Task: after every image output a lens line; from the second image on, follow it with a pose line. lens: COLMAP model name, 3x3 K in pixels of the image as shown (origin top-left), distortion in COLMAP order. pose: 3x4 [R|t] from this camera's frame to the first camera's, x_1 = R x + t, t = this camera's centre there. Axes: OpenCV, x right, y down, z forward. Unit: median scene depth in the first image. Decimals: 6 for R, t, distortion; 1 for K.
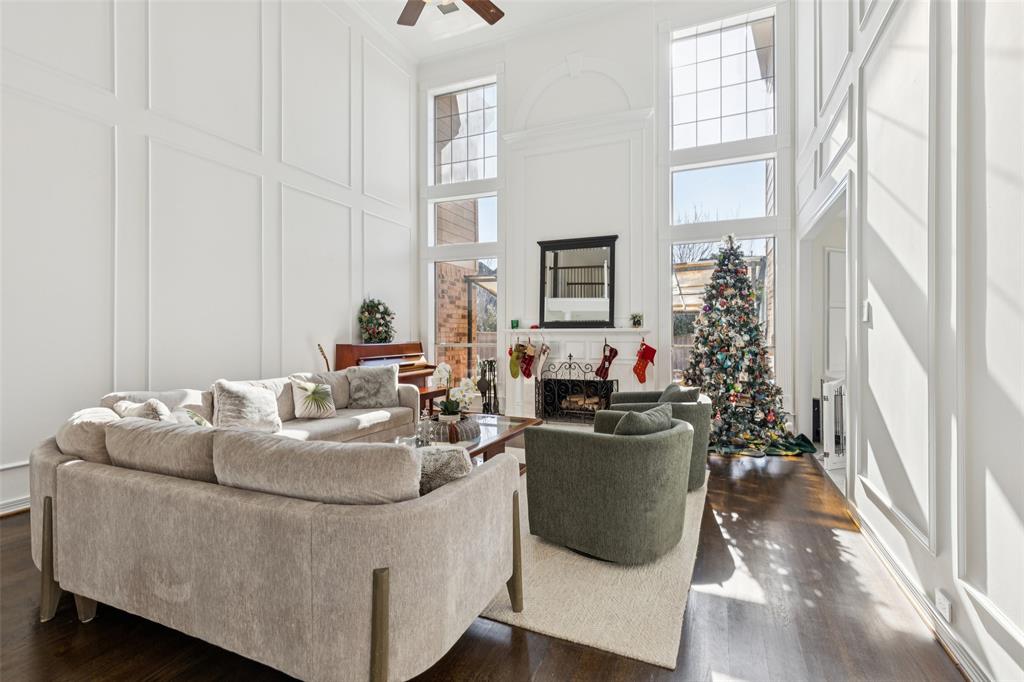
lens RADIAL K [[467.2, 0, 516.1], [0, 467.2, 335.1], [0, 0, 1]] dist [0.003595, 0.000005]
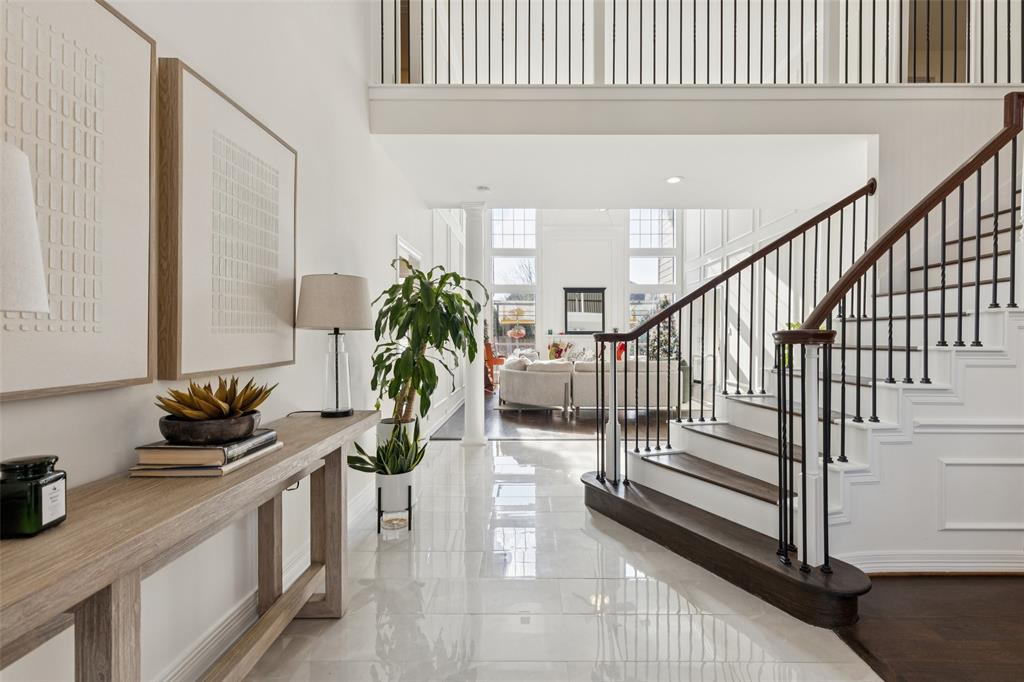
lens RADIAL K [[463.1, 0, 532.7], [0, 463.1, 335.4], [0, 0, 1]] dist [0.021250, 0.000020]
pose [[0.907228, 0.003215, 0.420628, -0.877962], [-0.001337, 0.999988, -0.004759, -0.001871], [-0.420638, 0.003755, 0.907221, -0.646546]]
